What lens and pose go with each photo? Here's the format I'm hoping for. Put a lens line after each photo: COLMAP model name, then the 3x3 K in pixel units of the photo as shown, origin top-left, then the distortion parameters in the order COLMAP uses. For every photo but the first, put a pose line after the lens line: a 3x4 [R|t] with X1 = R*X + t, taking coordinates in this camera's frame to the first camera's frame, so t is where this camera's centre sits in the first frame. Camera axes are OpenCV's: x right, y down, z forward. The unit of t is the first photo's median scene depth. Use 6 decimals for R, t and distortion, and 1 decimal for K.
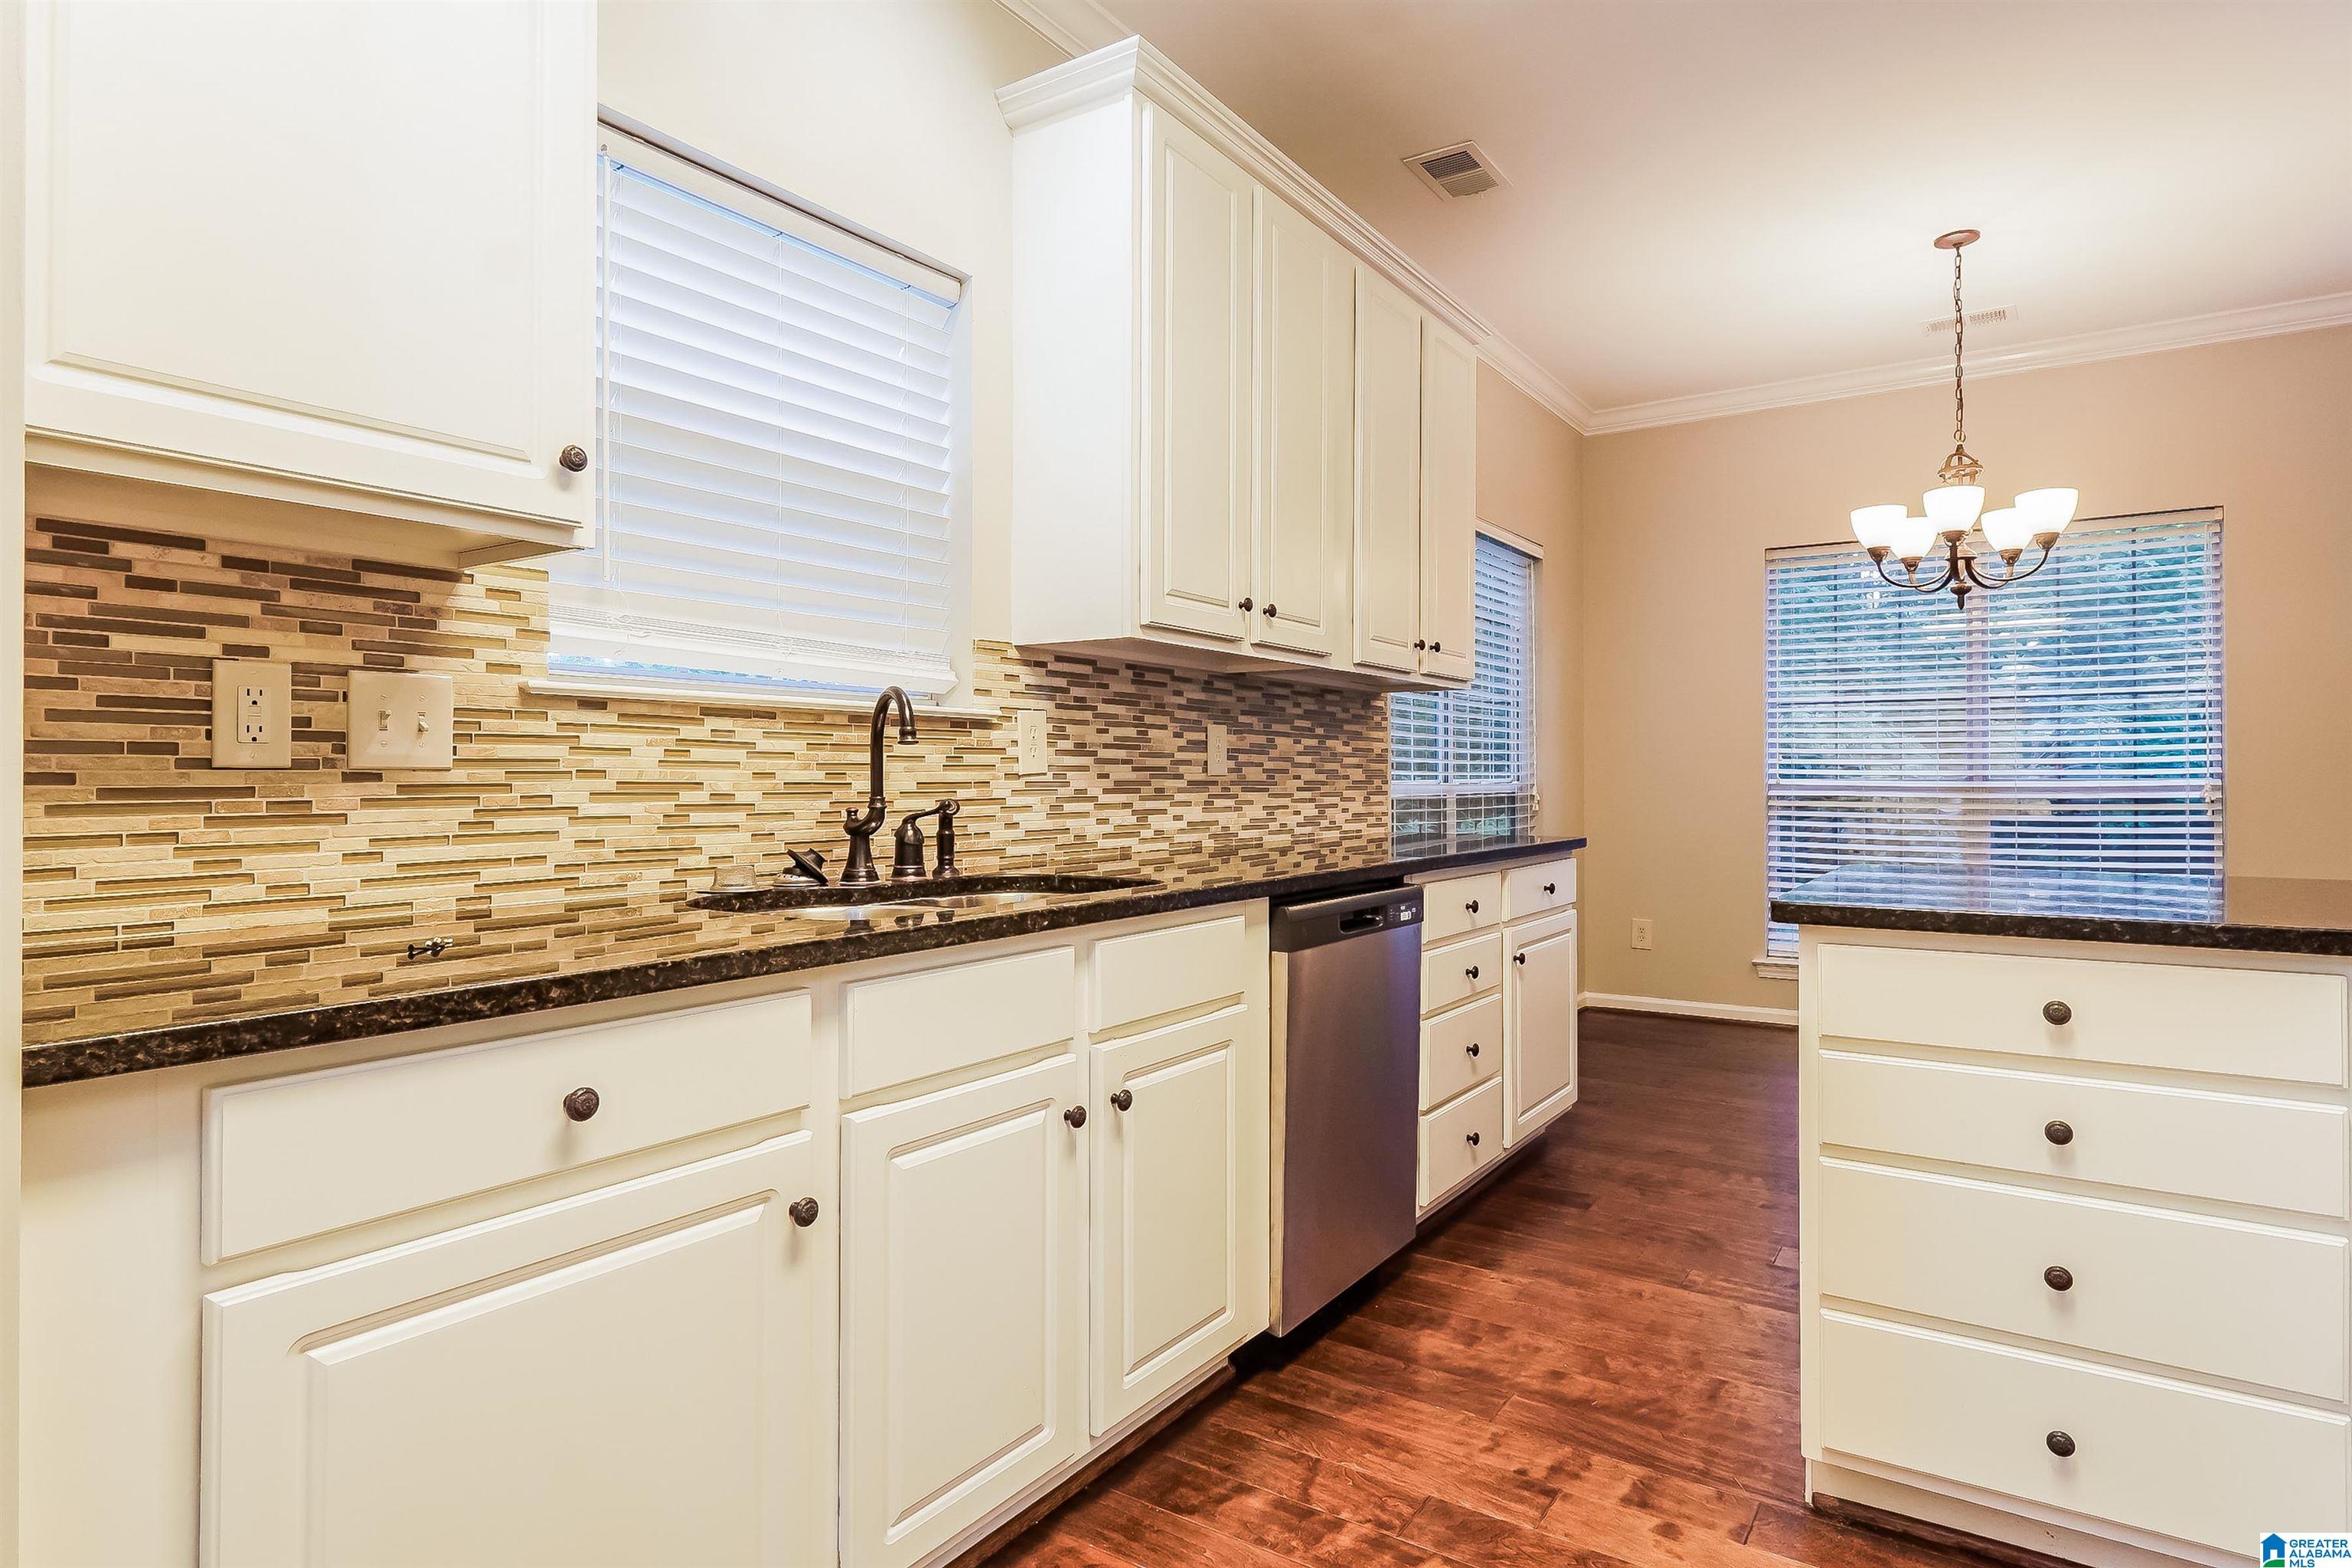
lens RADIAL K [[1253.4, 0, 1176.0], [0, 1253.4, 784.0], [0, 0, 1]] dist [-0.001181, 0.000246]
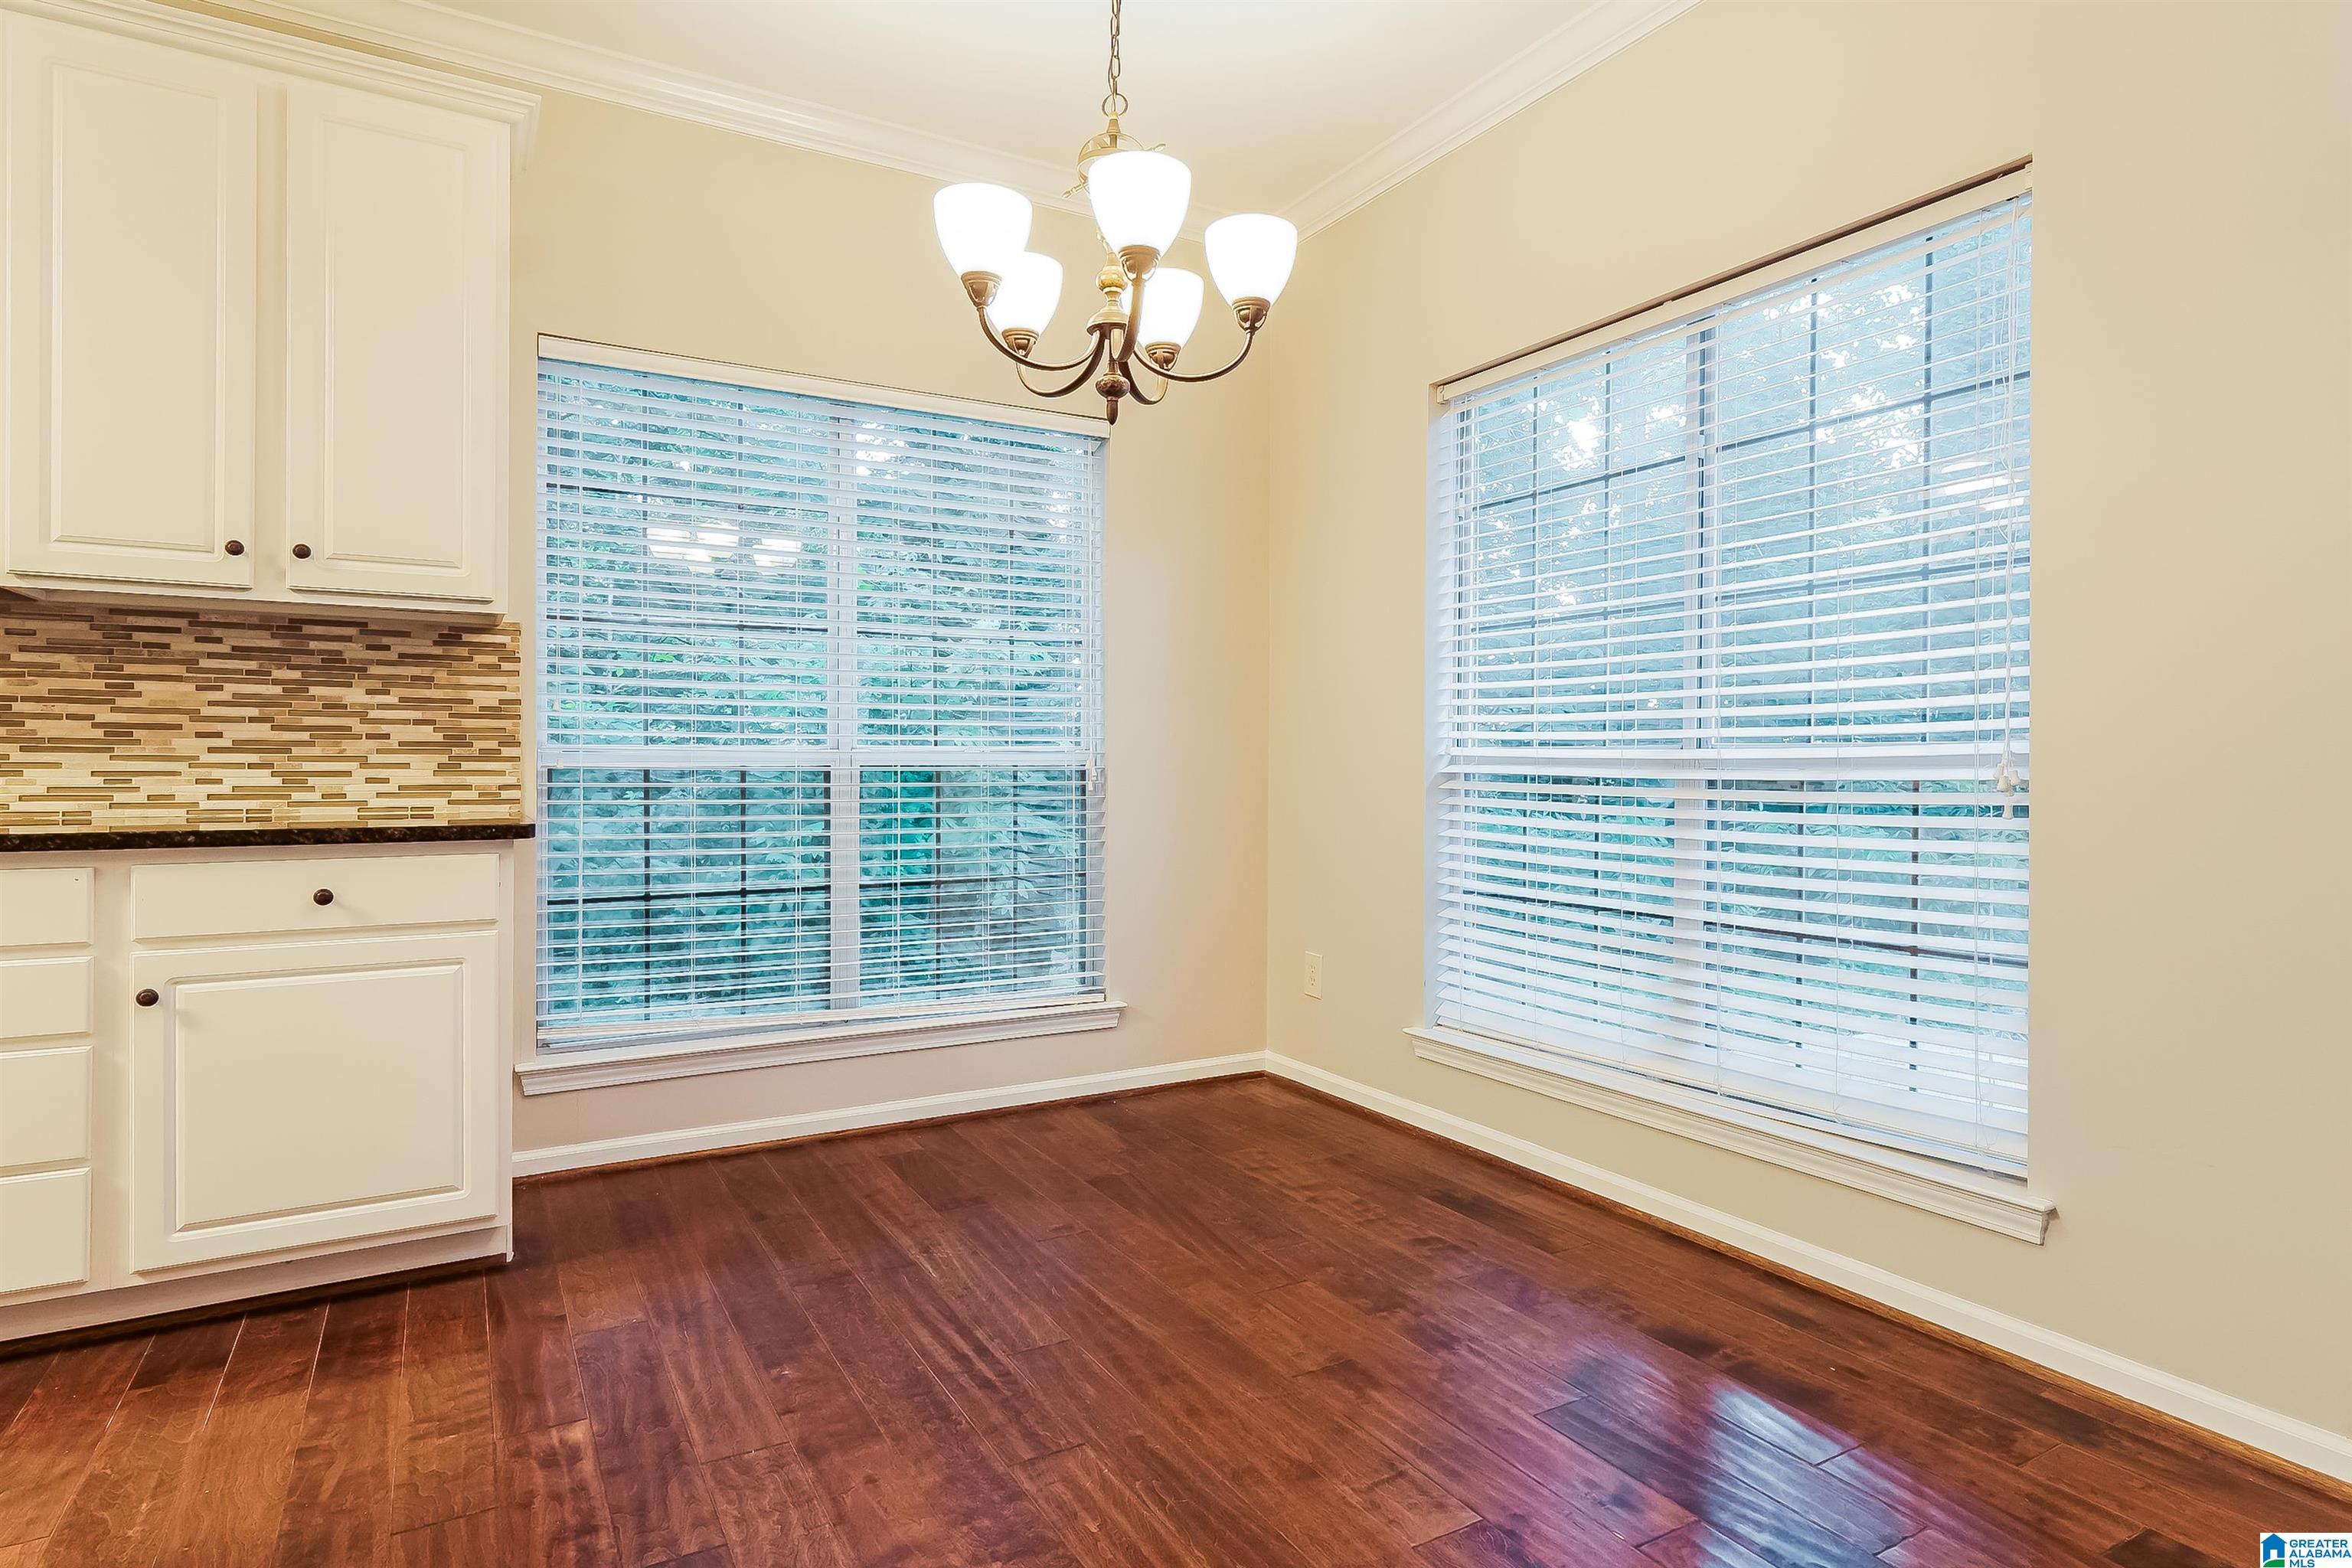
lens RADIAL K [[1253.4, 0, 1176.0], [0, 1253.4, 784.0], [0, 0, 1]] dist [-0.001181, 0.000246]
pose [[0.905279, 0.012633, -0.424629, 0.971001], [-0.006751, 0.999859, 0.015352, 0.009019], [0.424763, -0.011031, 0.905237, 0.571005]]
